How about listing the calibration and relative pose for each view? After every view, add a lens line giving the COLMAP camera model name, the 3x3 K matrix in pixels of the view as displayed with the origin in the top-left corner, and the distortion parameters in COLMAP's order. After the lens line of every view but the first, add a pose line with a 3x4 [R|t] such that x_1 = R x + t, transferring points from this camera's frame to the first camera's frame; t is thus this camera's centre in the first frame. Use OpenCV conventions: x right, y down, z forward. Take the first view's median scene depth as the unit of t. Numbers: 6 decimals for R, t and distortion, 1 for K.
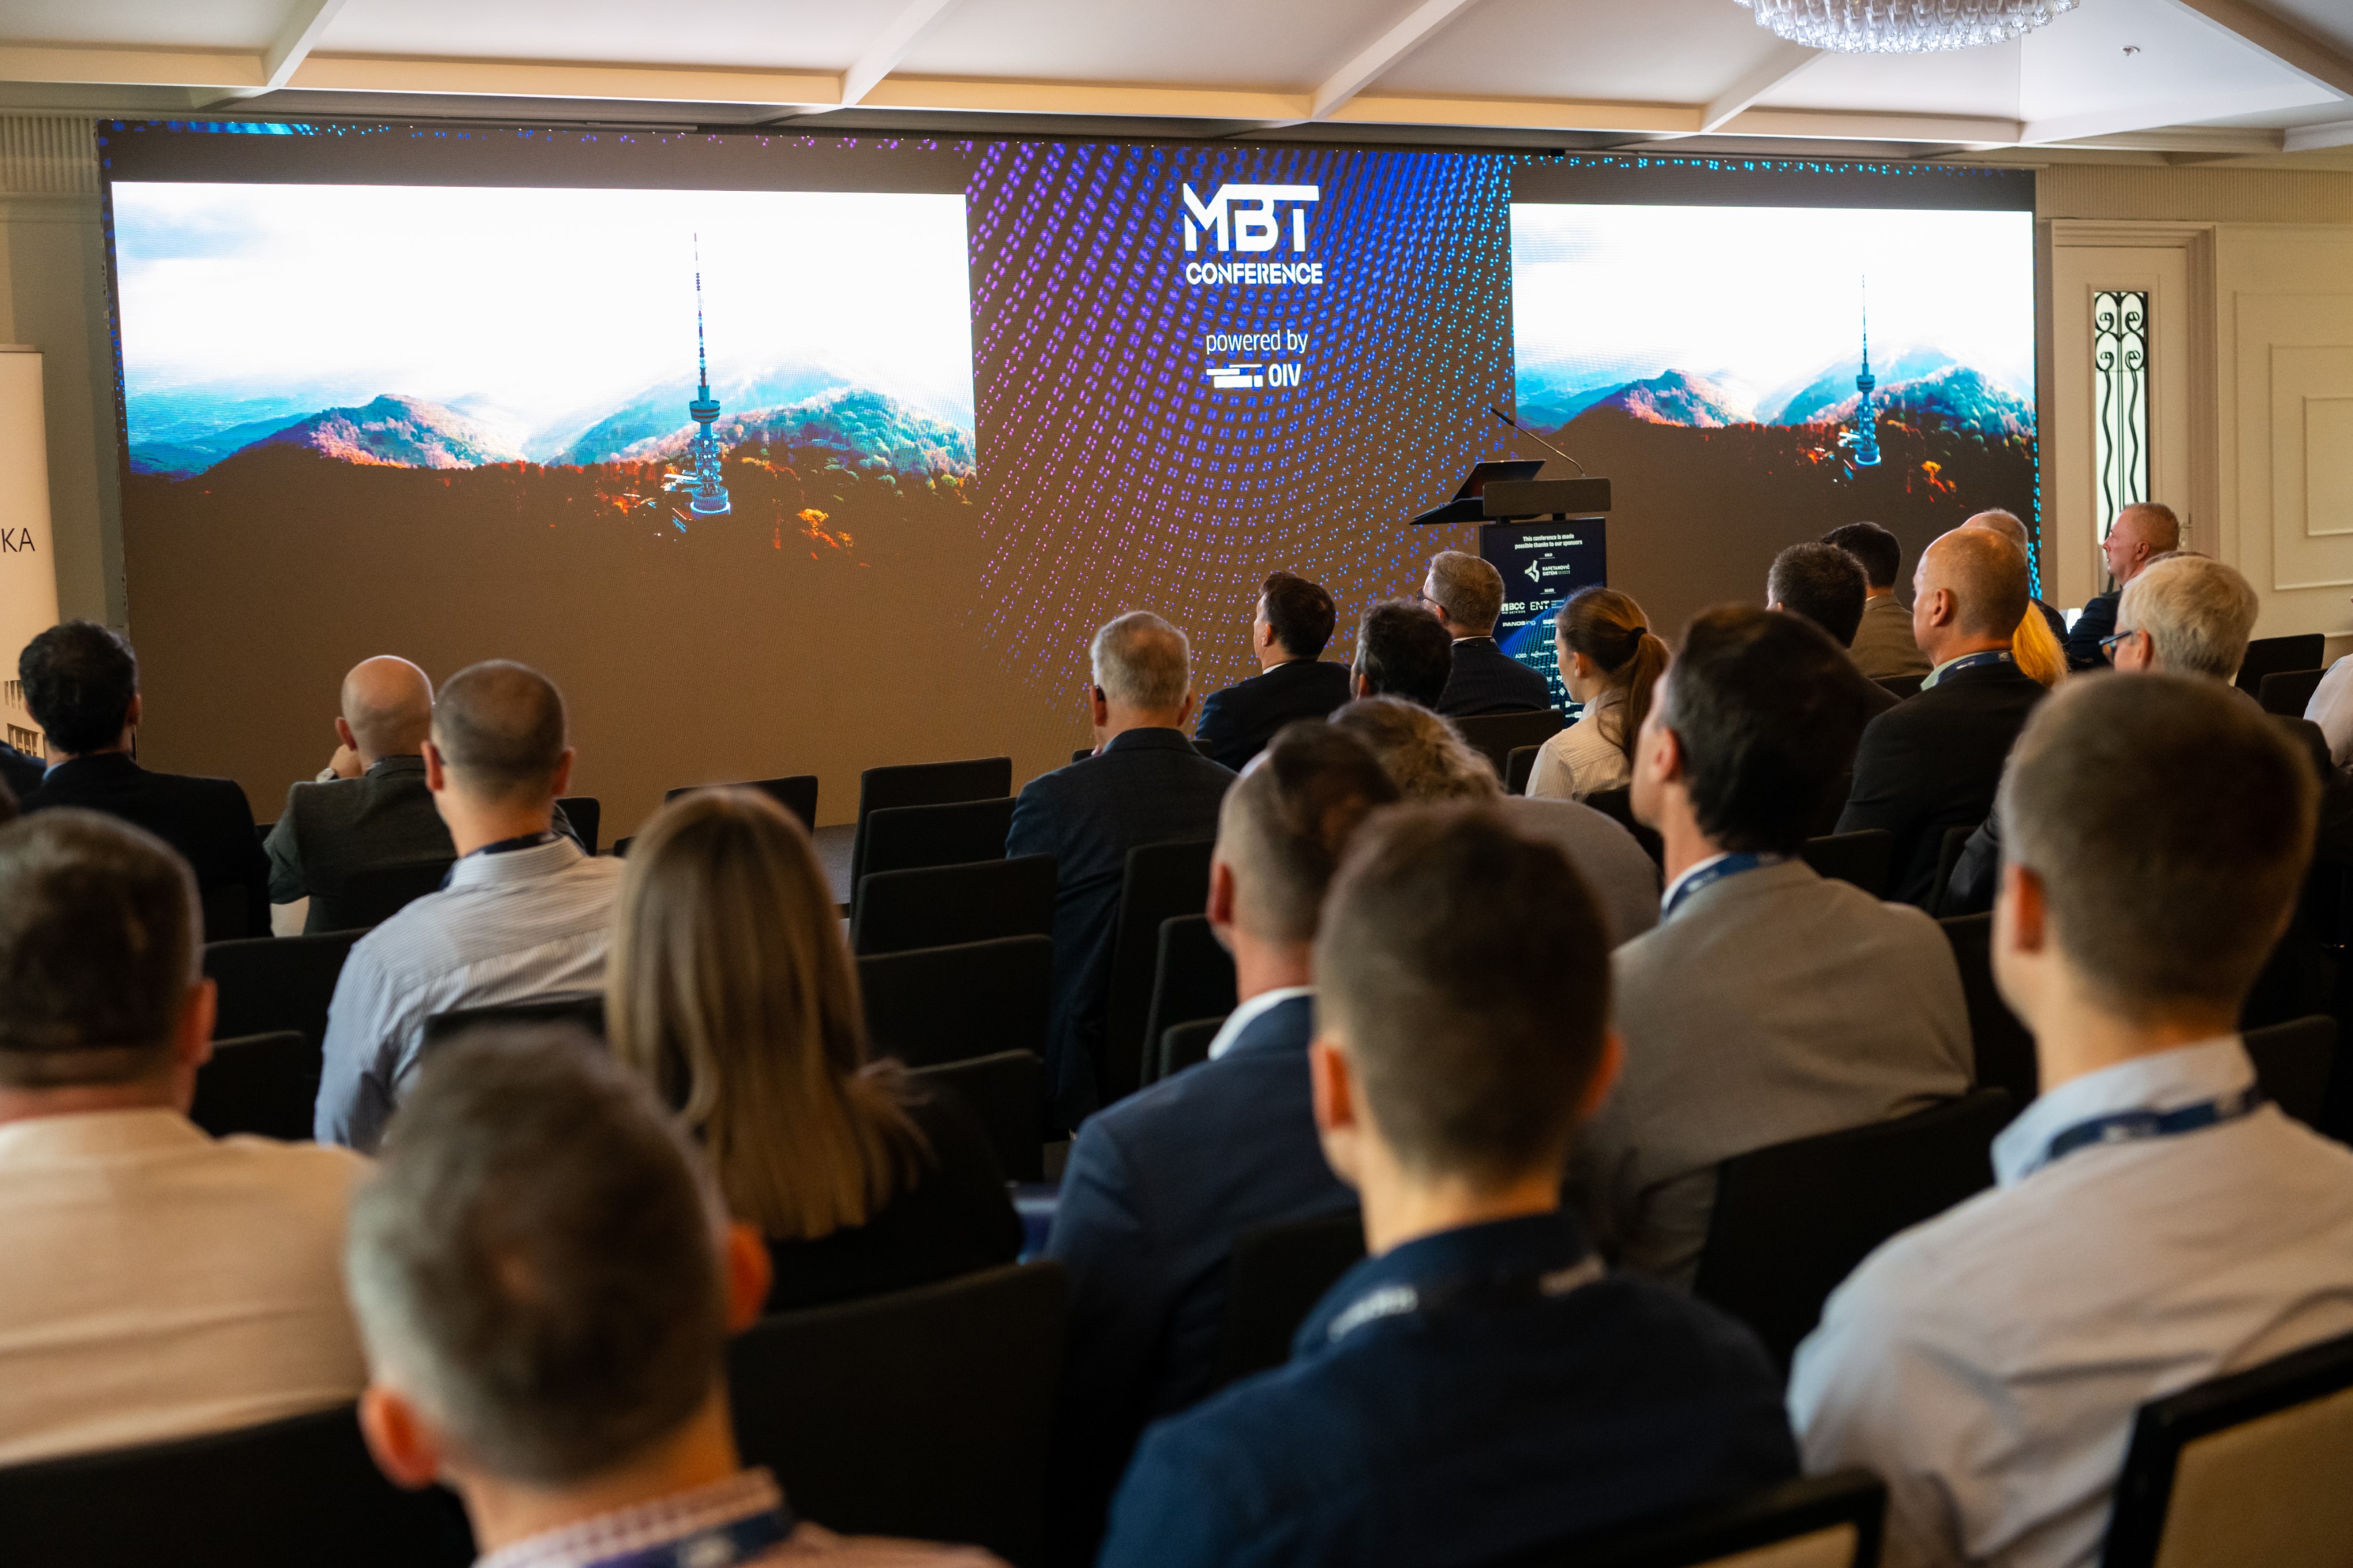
lens RADIAL K [[3402.8, 0, 1173.1], [0, 3402.8, 787.7], [0, 0, 1]] dist [-0.011291, 0.000000]
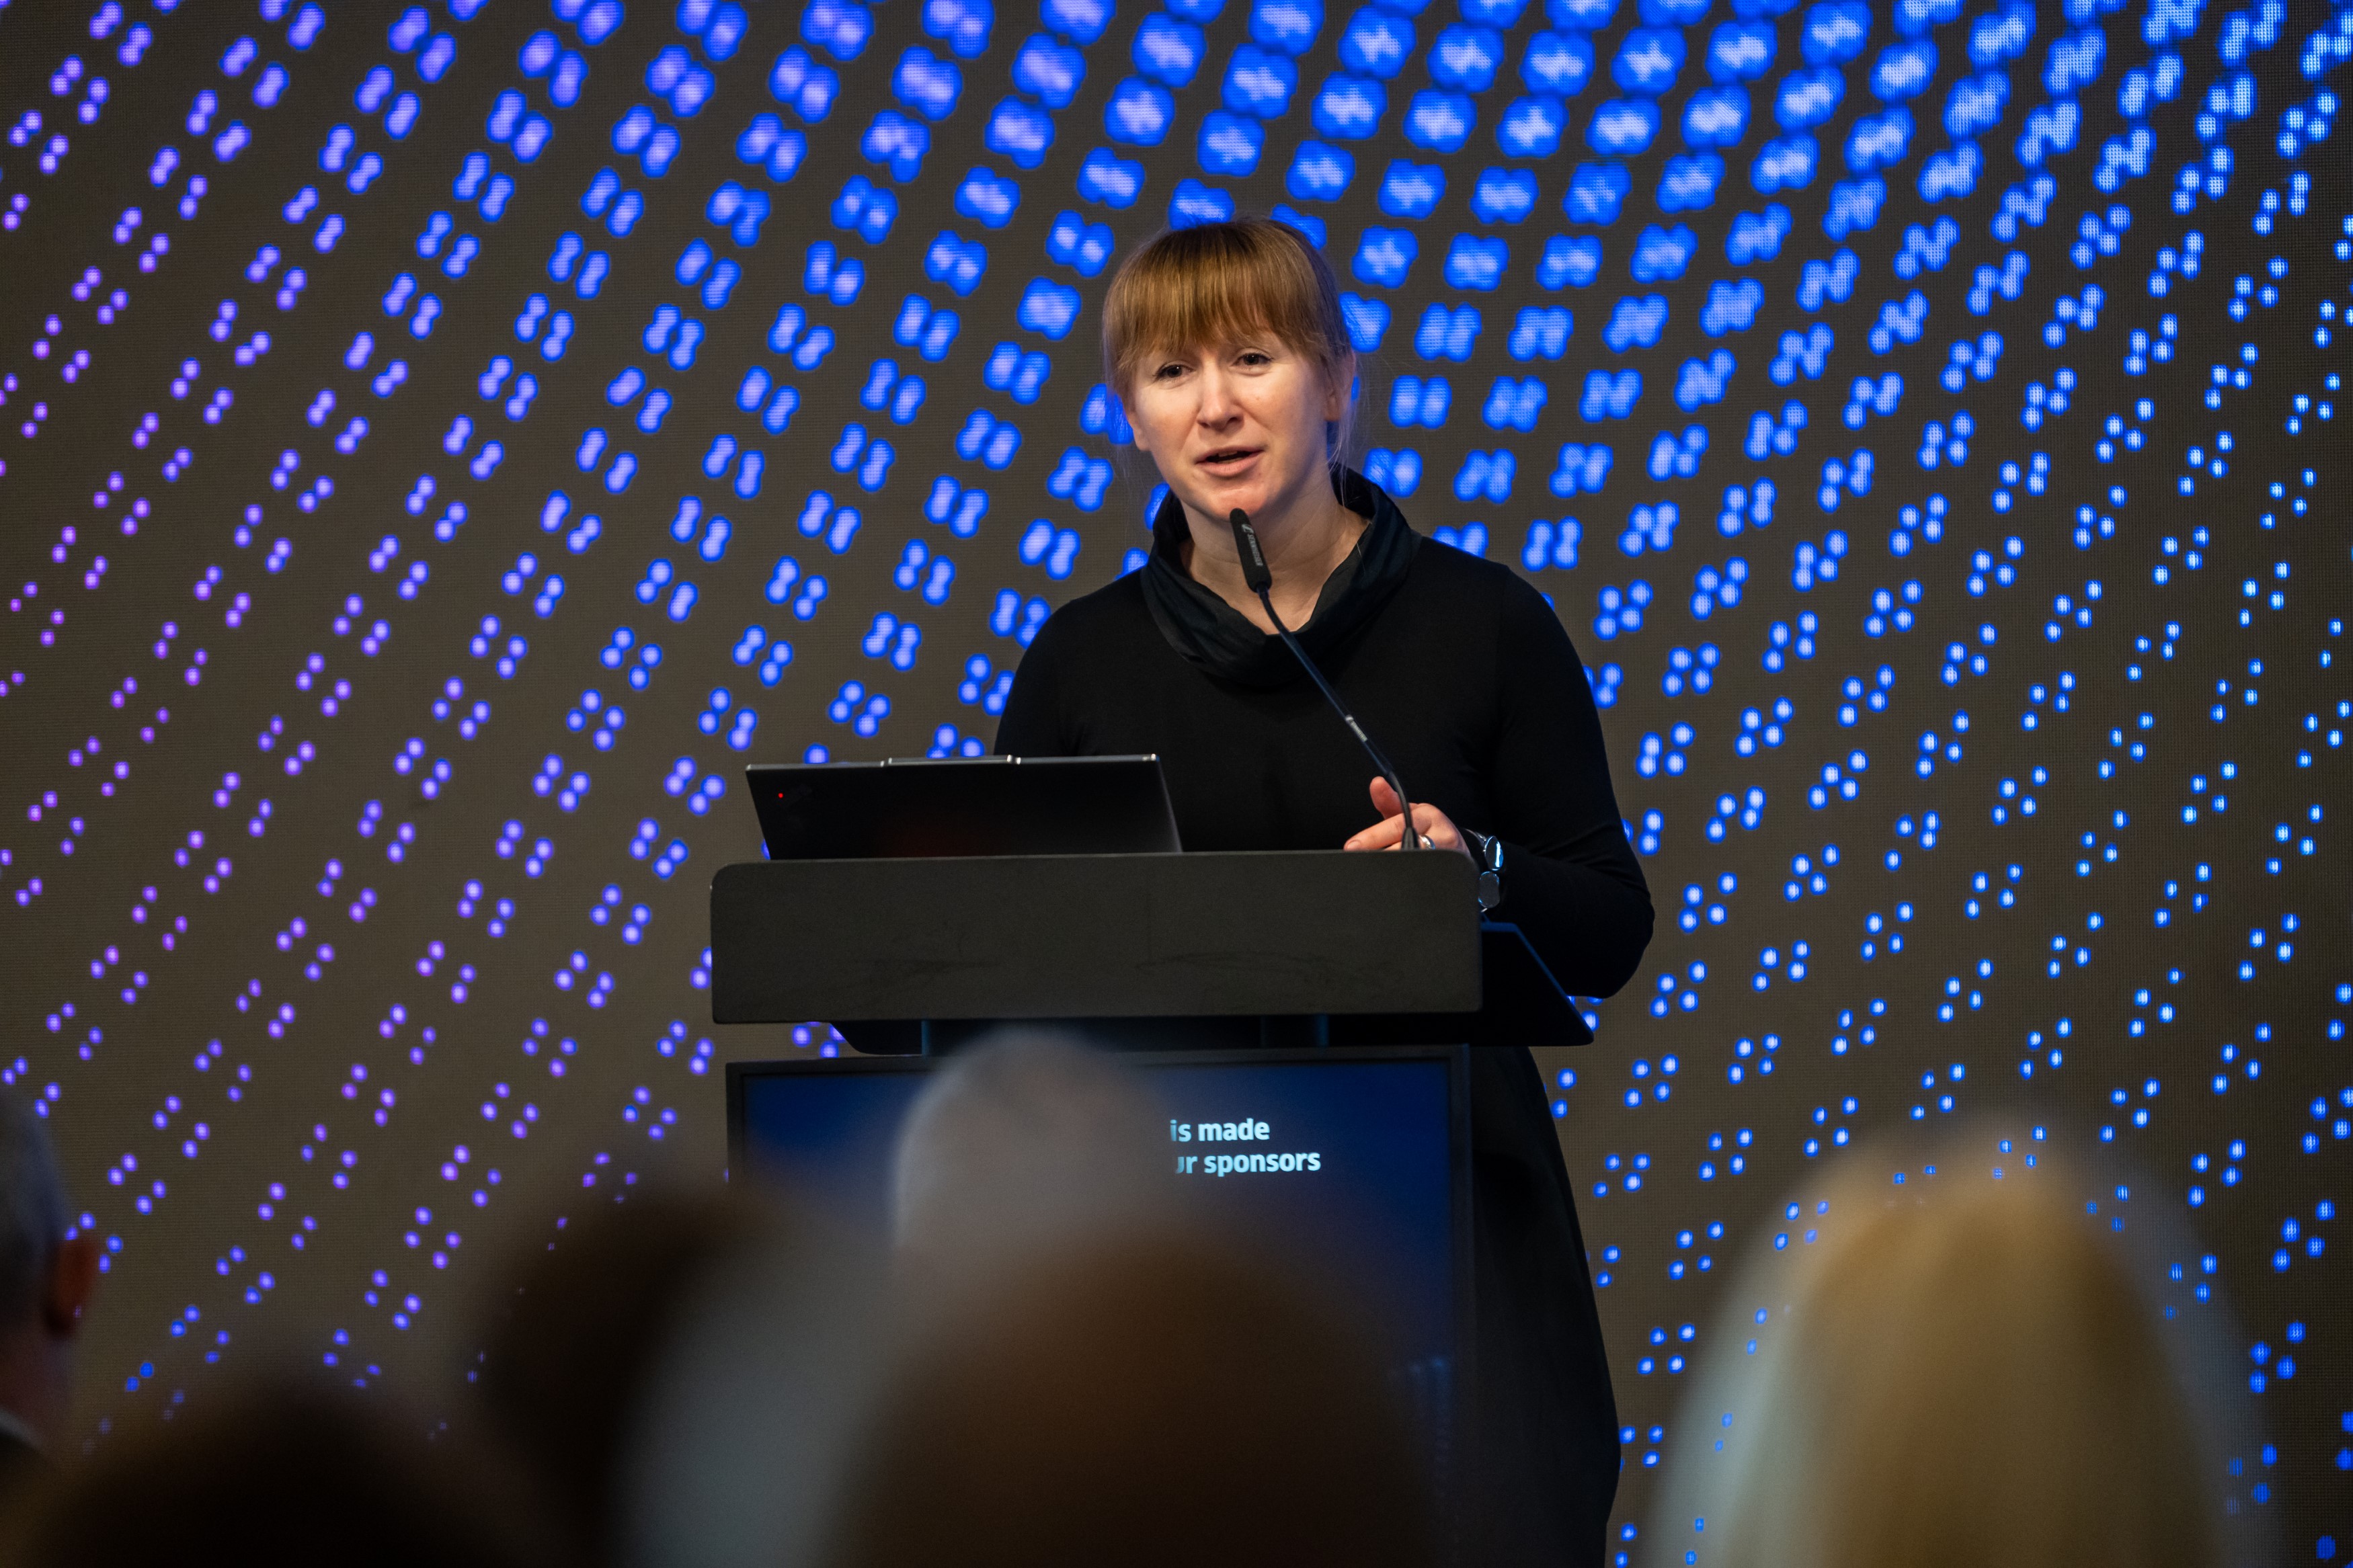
lens RADIAL K [[13069.1, 0, 1053.7], [0, 13069.1, 682.1], [0, 0, 1]] dist [0.232870, 0.000000]
pose [[0.684180, 0.008759, -0.729261, 0.639549], [-0.077796, 0.995099, -0.061034, -0.048424], [0.725152, 0.098492, 0.681508, 0.421752]]
